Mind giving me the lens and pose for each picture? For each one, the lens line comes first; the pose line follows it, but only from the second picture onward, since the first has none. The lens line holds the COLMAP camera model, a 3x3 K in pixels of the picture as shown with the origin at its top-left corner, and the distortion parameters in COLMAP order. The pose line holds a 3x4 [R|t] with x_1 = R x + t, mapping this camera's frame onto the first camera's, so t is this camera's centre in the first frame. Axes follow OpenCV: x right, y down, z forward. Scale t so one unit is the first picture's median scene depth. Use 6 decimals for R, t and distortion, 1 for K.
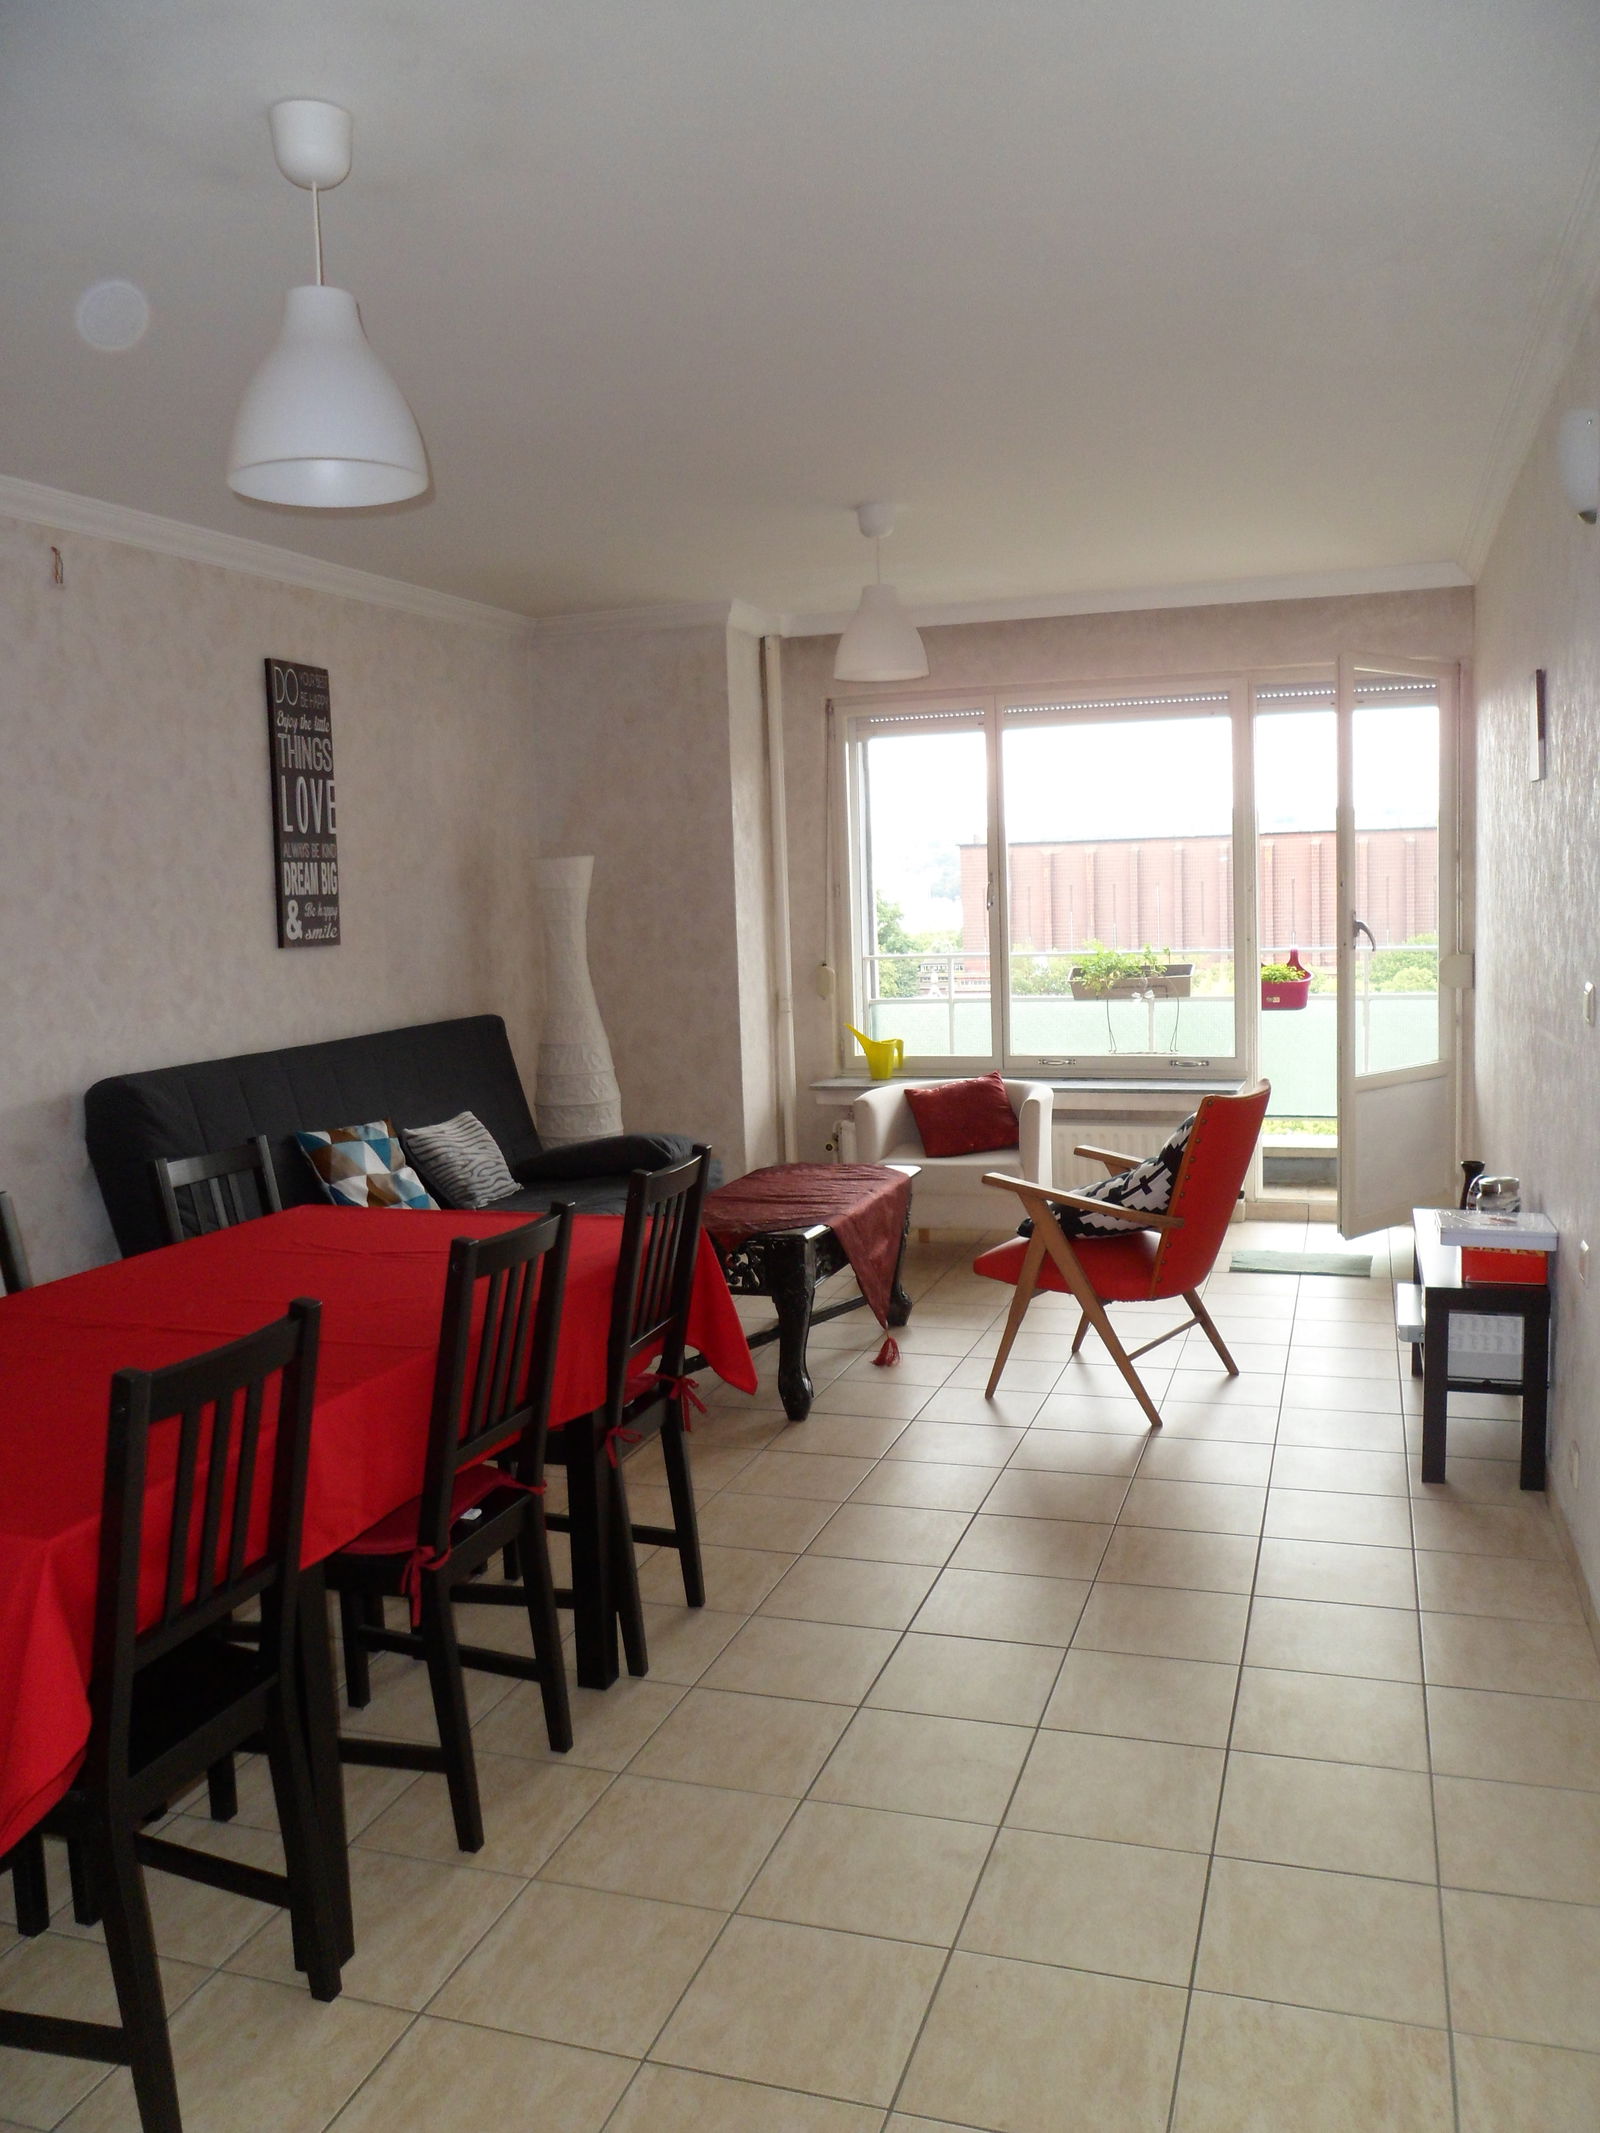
lens RADIAL K [[1615.9, 0, 758.0], [0, 1615.9, 1067.2], [0, 0, 1]] dist [0.063519, 0.000994]
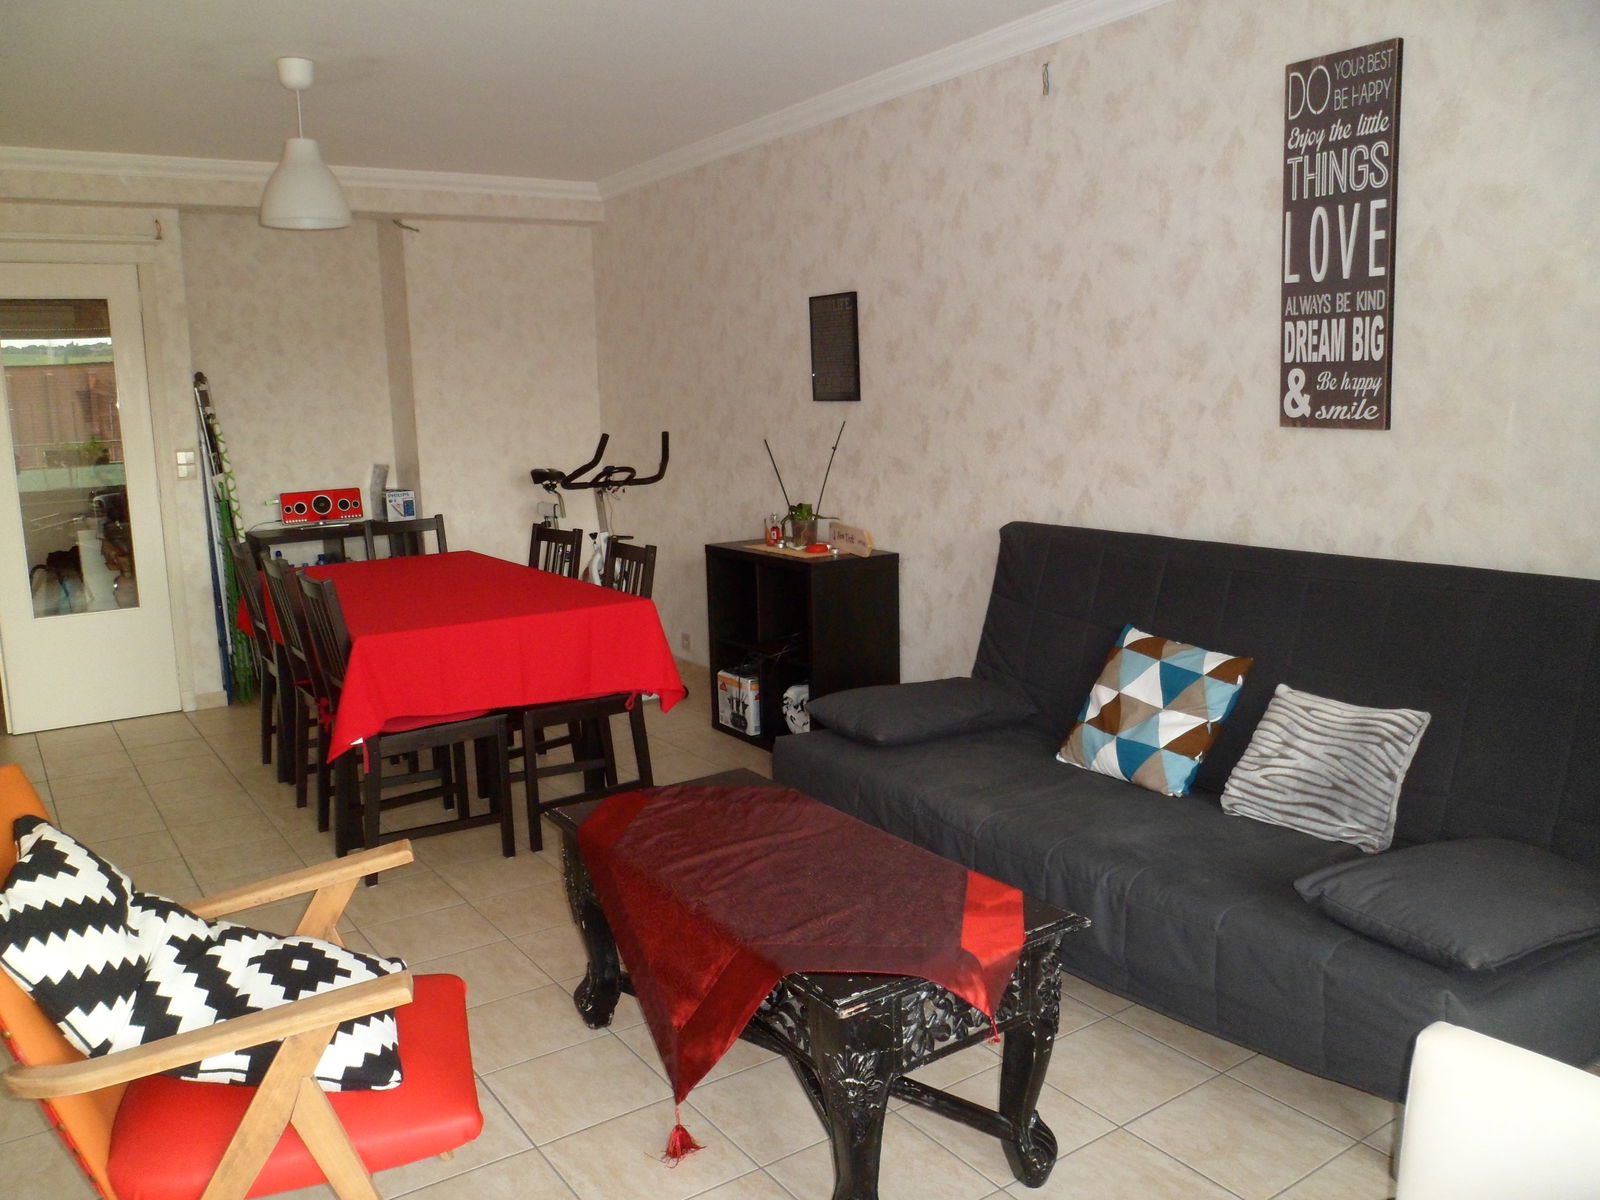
lens RADIAL K [[1259.2, 0, 800.0], [0, 1259.2, 600.0], [0, 0, 1]] dist [-0.002760, -0.001188]
pose [[-0.569784, 0.199342, -0.797251, 0.365196], [-0.037281, 0.962865, 0.267396, -0.147191], [0.820948, 0.182080, -0.541194, 1.135657]]
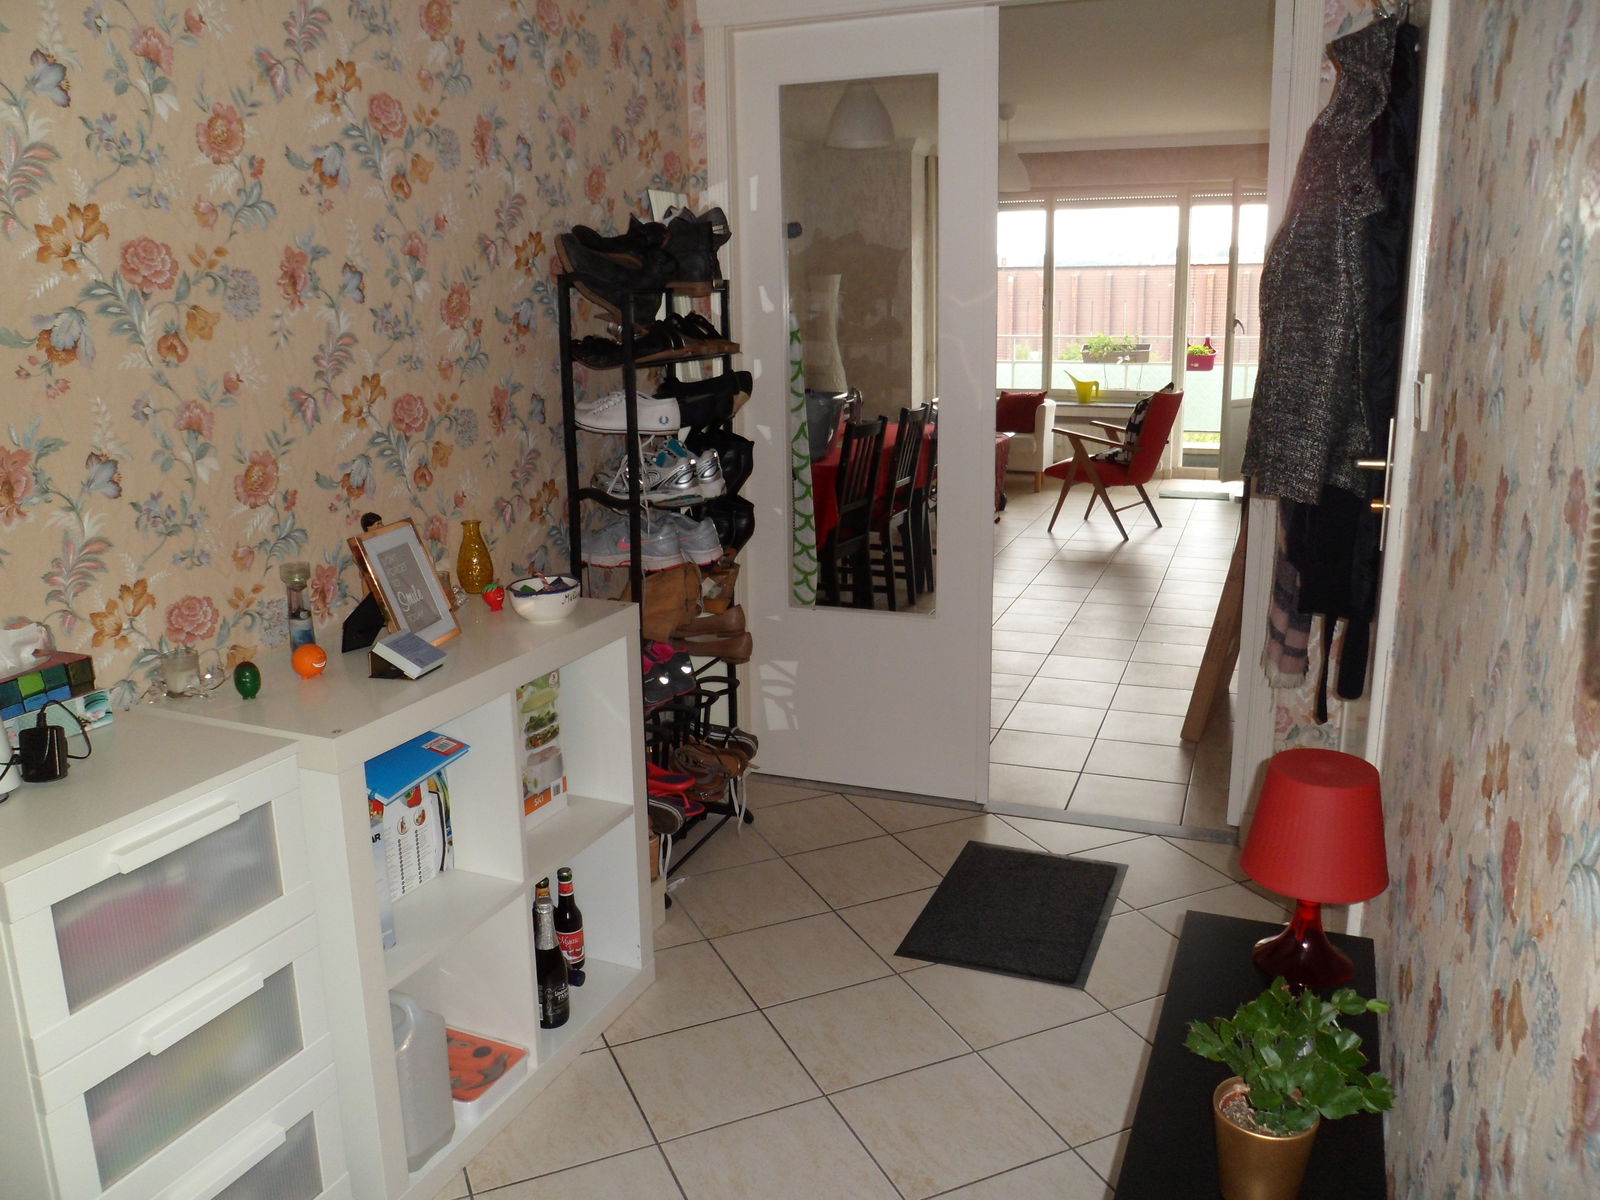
lens RADIAL K [[1259.2, 0, 800.0], [0, 1259.2, 600.0], [0, 0, 1]] dist [-0.002760, -0.001188]
pose [[0.999769, 0.021491, -0.000197, -0.153618], [-0.021299, 0.991970, 0.124666, 0.070603], [0.002874, -0.124633, 0.992199, -0.562282]]
